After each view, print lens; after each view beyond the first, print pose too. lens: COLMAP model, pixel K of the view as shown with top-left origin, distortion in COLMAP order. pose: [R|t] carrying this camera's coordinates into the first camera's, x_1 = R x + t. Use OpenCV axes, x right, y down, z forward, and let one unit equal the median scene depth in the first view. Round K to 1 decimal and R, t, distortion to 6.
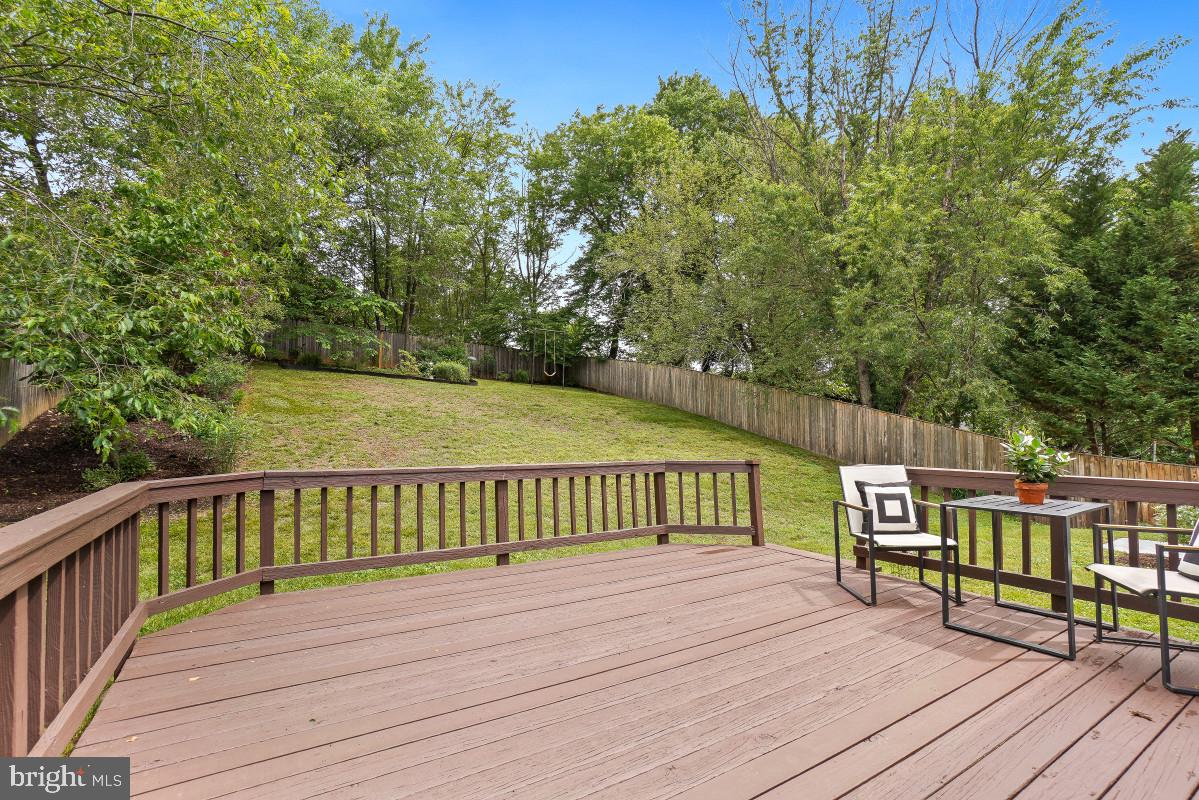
lens RADIAL K [[542.2, 0, 617.7], [0, 542.2, 383.8], [0, 0, 1]] dist [-0.060730, 0.031653]
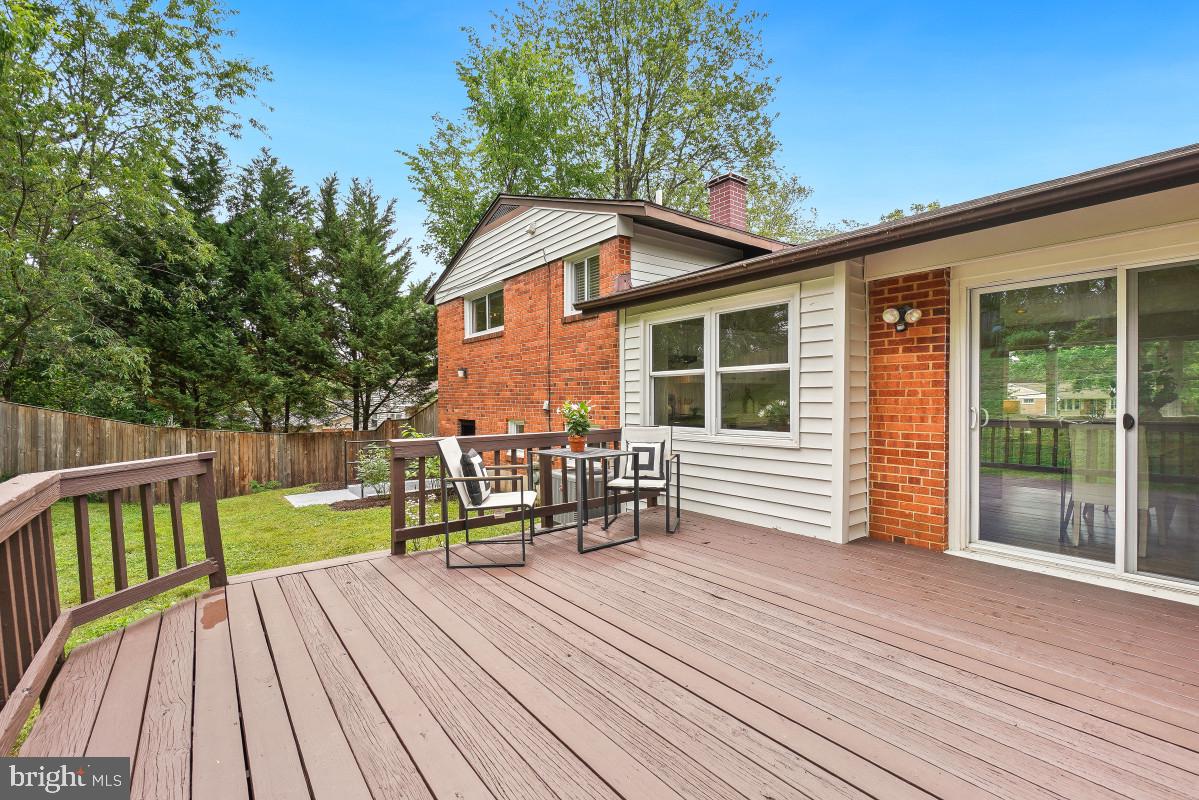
lens RADIAL K [[528.4, 0, 599.5], [0, 528.4, 404.0], [0, 0, 1]] dist [-0.002677, -0.000336]
pose [[-0.074179, -0.005319, 0.997231, -0.379312], [-0.076593, 0.997062, -0.000379, 0.055713], [-0.994299, -0.076409, -0.074369, 0.622948]]
